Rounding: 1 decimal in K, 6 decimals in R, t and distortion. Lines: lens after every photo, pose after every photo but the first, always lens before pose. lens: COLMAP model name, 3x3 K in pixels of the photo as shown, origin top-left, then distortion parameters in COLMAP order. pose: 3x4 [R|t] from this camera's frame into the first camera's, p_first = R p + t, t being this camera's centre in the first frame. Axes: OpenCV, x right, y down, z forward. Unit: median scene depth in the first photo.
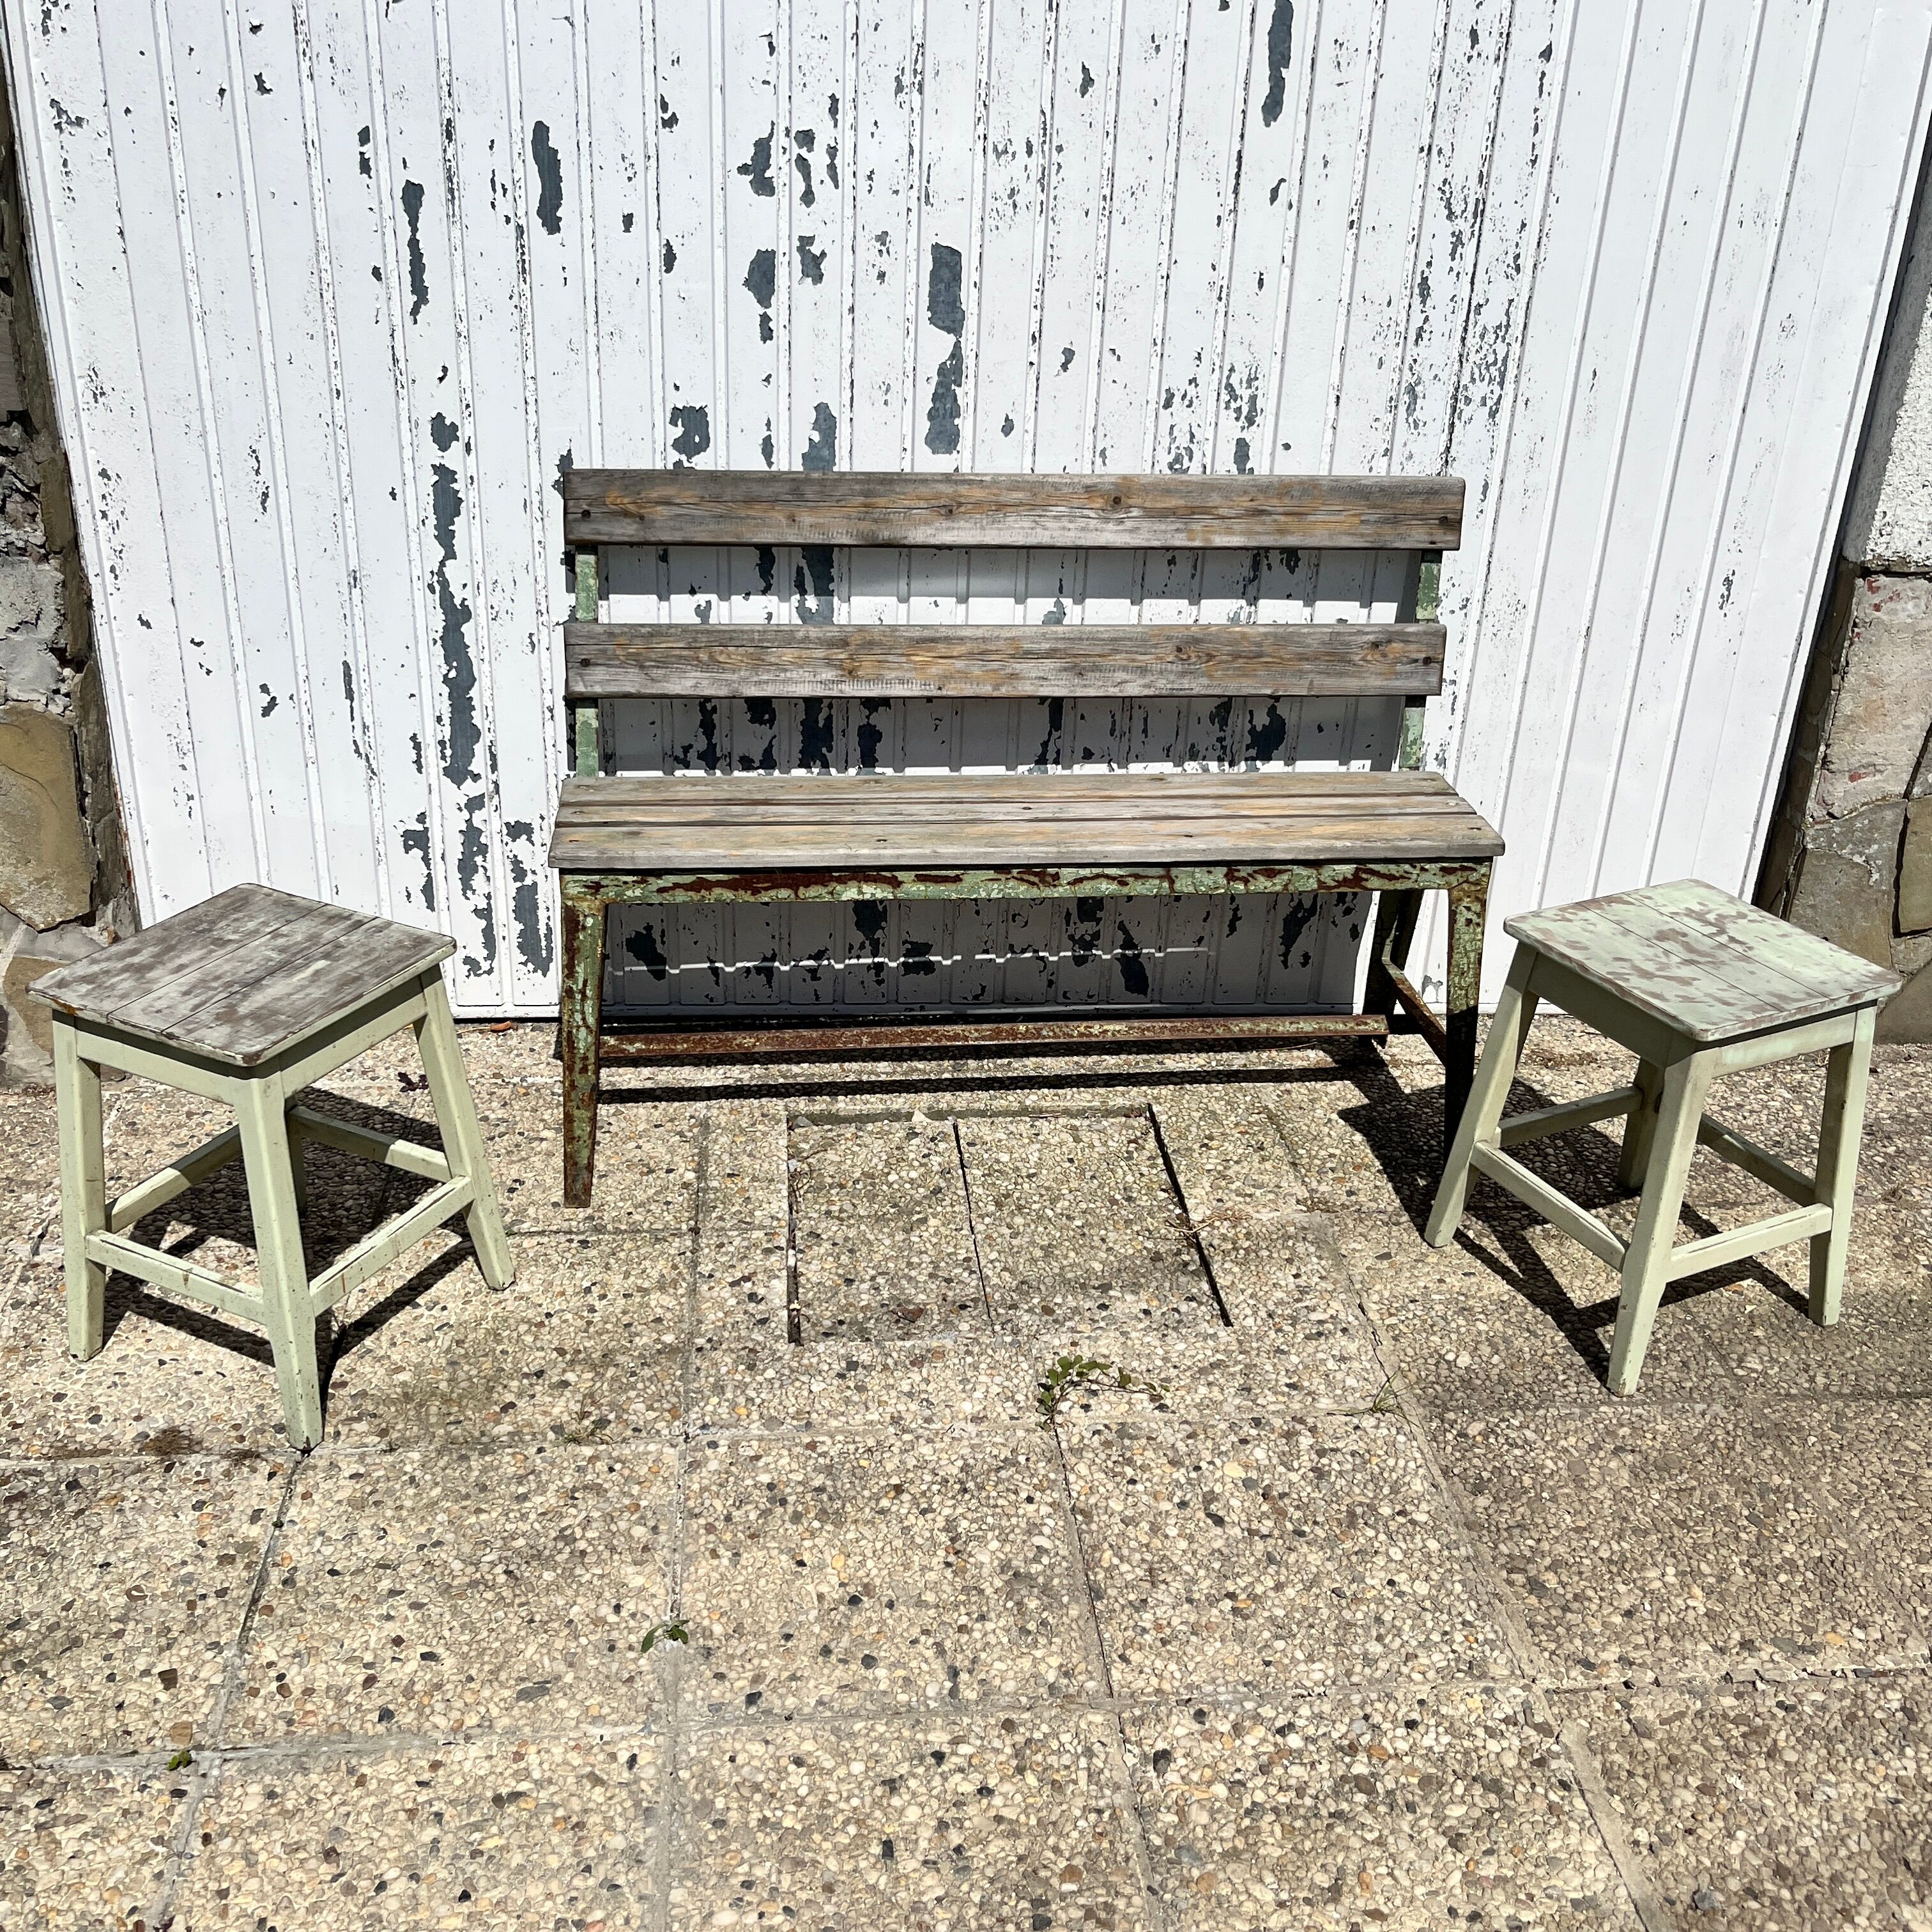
lens RADIAL K [[1979.8, 0, 1000.7], [0, 1979.8, 1009.5], [0, 0, 1]] dist [0.019134, 0.000000]
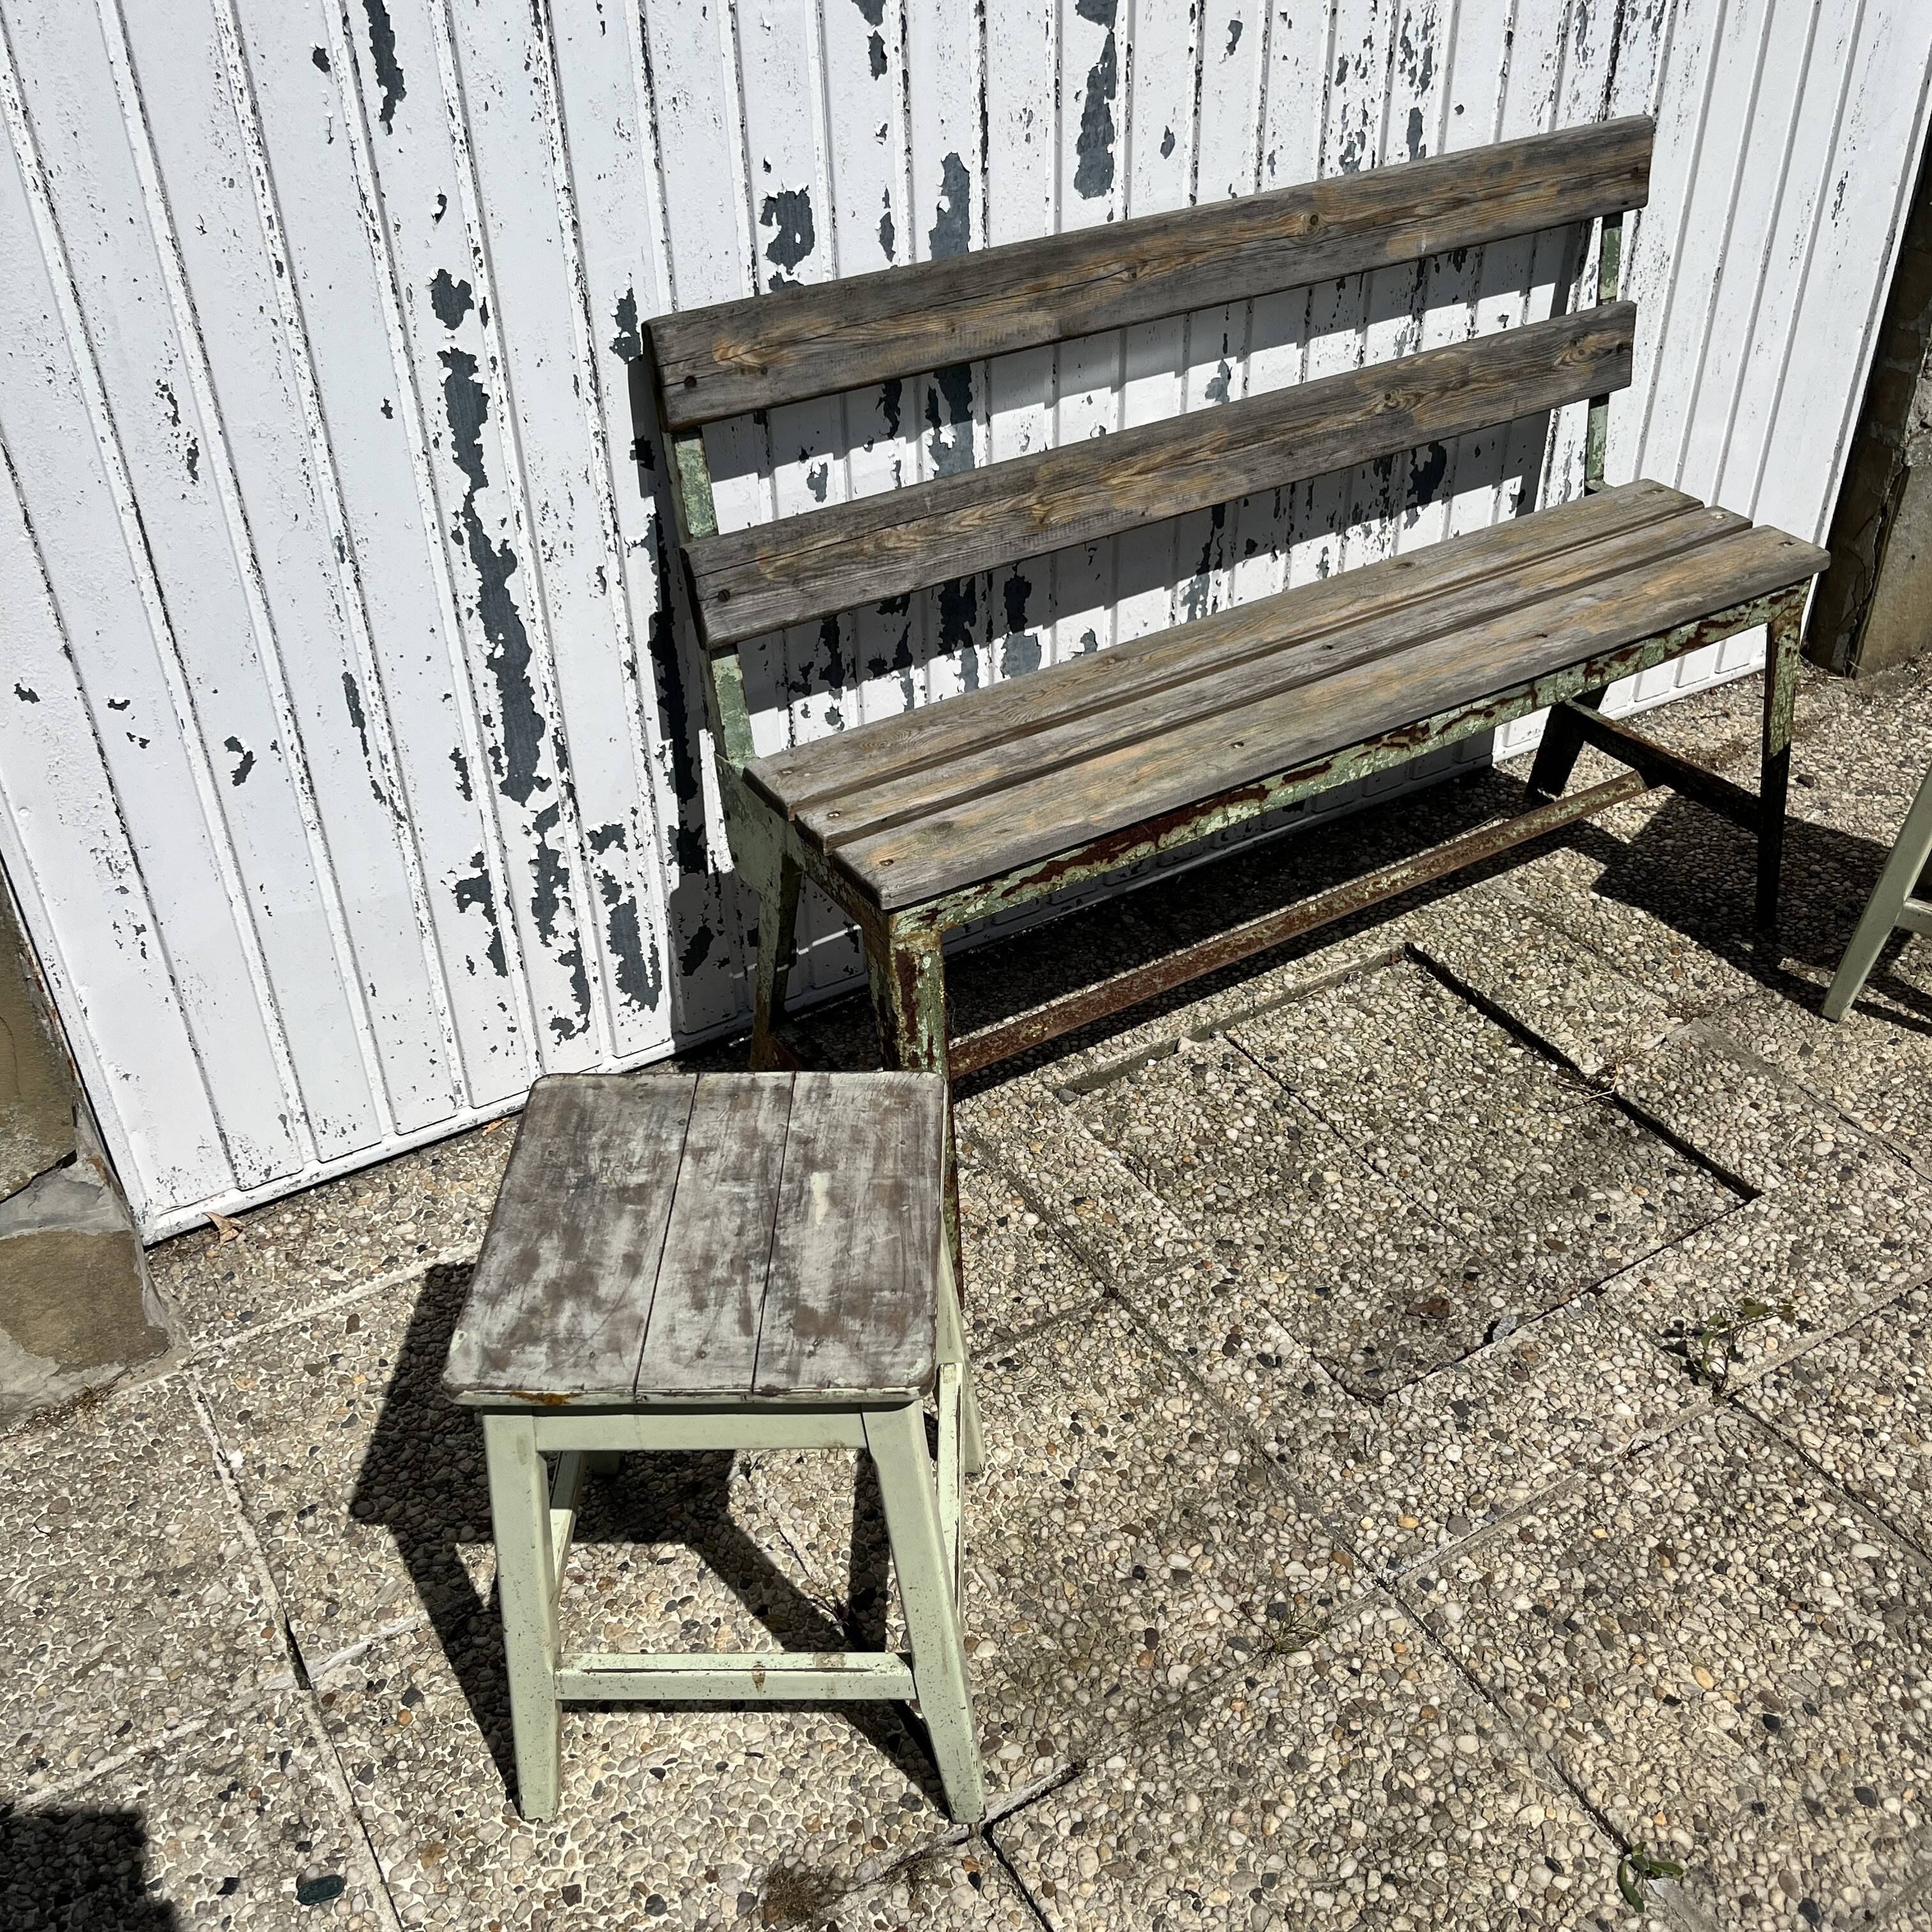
lens RADIAL K [[1979.8, 0, 1010.0], [0, 1979.8, 992.9], [0, 0, 1]] dist [0.019134, 0.000000]
pose [[0.900443, -0.299554, 0.315388, -0.376527], [0.238933, 0.946516, 0.216835, -0.167319], [-0.363474, -0.119891, 0.923858, 0.294704]]
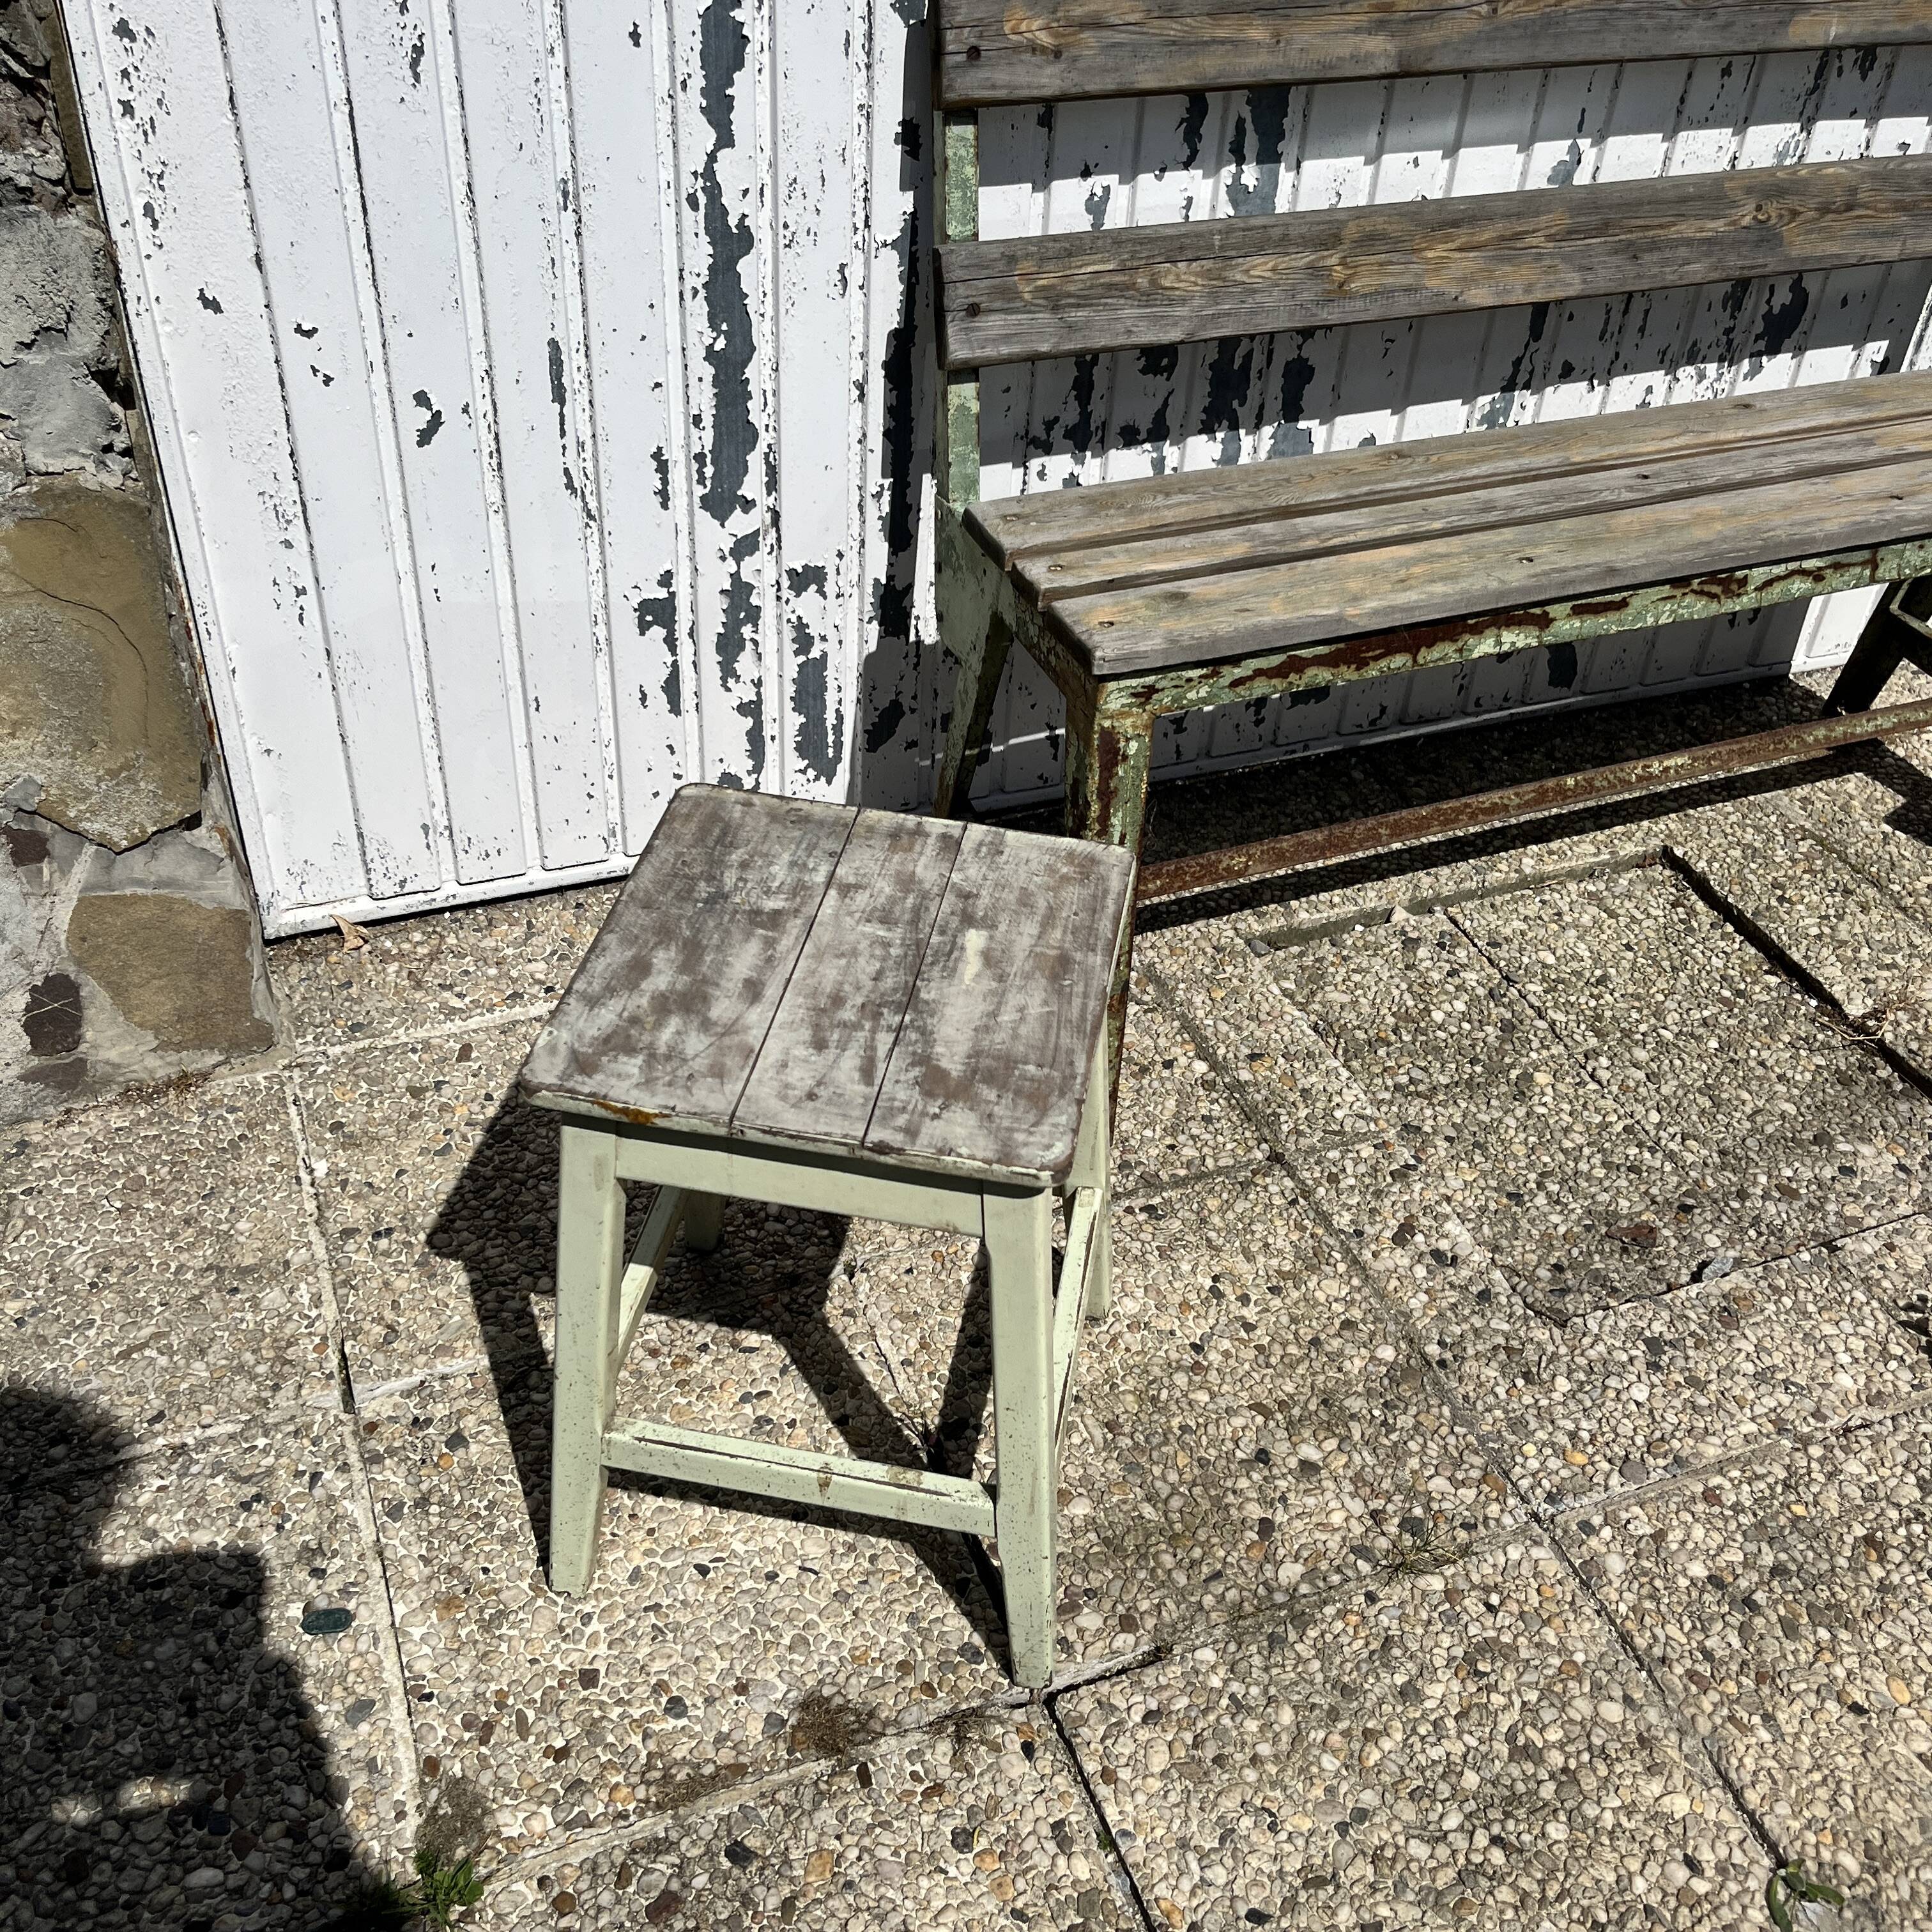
lens RADIAL K [[1979.8, 0, 1000.4], [0, 1979.8, 1001.5], [0, 0, 1]] dist [0.019134, 0.000000]
pose [[0.962608, -0.163877, 0.215711, -0.367045], [0.109663, 0.963841, 0.242867, -0.114435], [-0.247711, -0.210130, 0.945772, 0.355738]]
